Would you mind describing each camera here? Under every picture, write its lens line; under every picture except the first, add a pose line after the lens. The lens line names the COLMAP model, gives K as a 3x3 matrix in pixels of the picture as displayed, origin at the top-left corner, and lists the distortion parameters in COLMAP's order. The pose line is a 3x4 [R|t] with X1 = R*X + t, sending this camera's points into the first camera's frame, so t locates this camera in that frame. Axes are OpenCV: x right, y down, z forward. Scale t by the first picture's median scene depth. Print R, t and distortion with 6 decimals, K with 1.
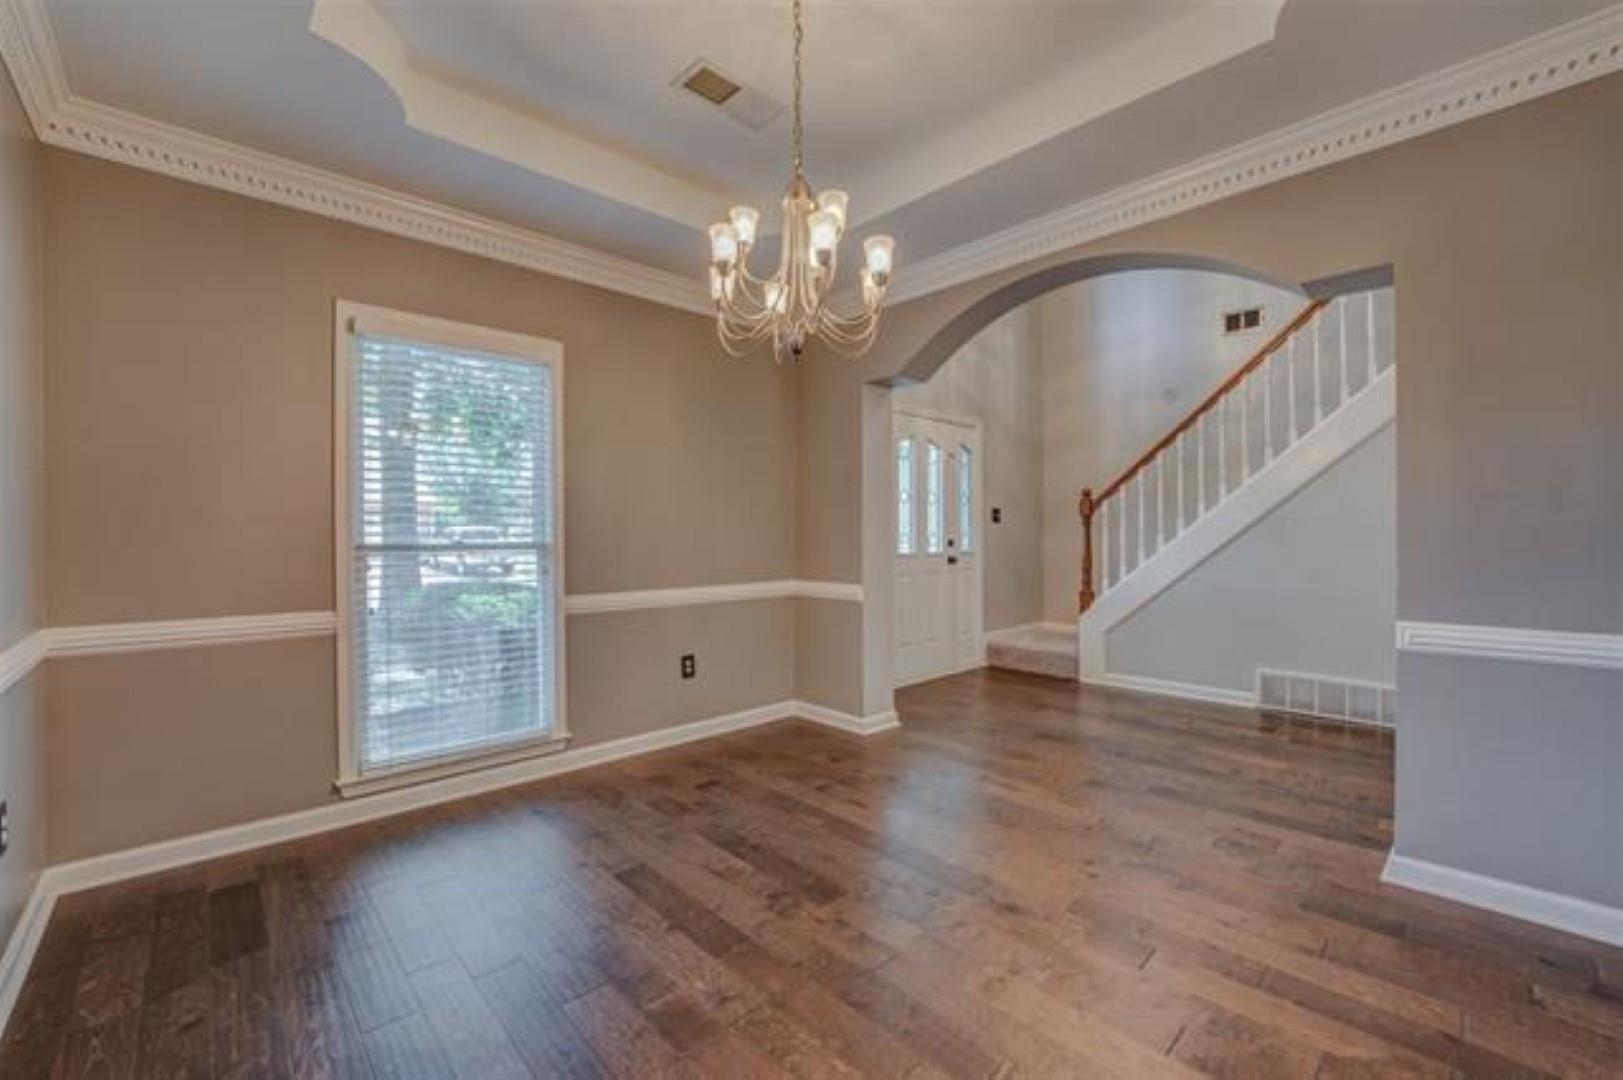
lens RADIAL K [[663.0, 0, 815.6], [0, 663.0, 540.7], [0, 0, 1]] dist [-0.015563, 0.000304]
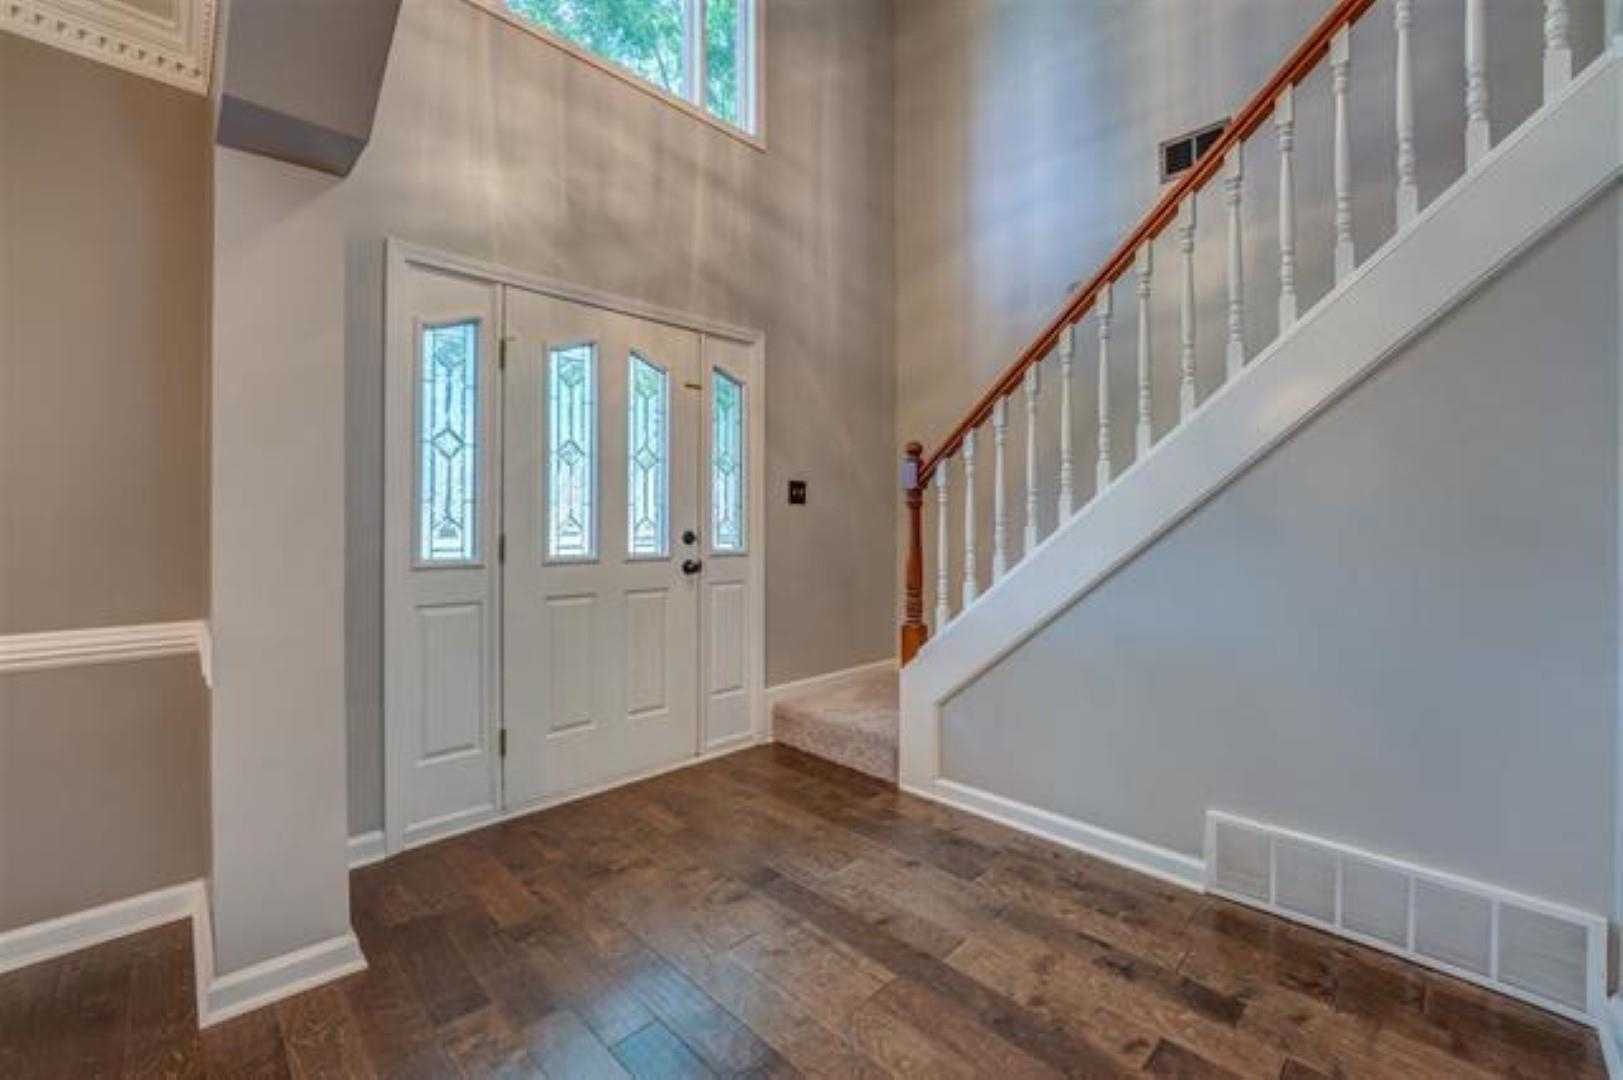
lens RADIAL K [[663.0, 0, 807.6], [0, 663.0, 522.9], [0, 0, 1]] dist [-0.015563, 0.000304]
pose [[0.999912, 0.005174, 0.012239, 0.312391], [-0.005059, 0.999943, -0.009430, -0.004559], [-0.012287, 0.009367, 0.999881, 0.440329]]
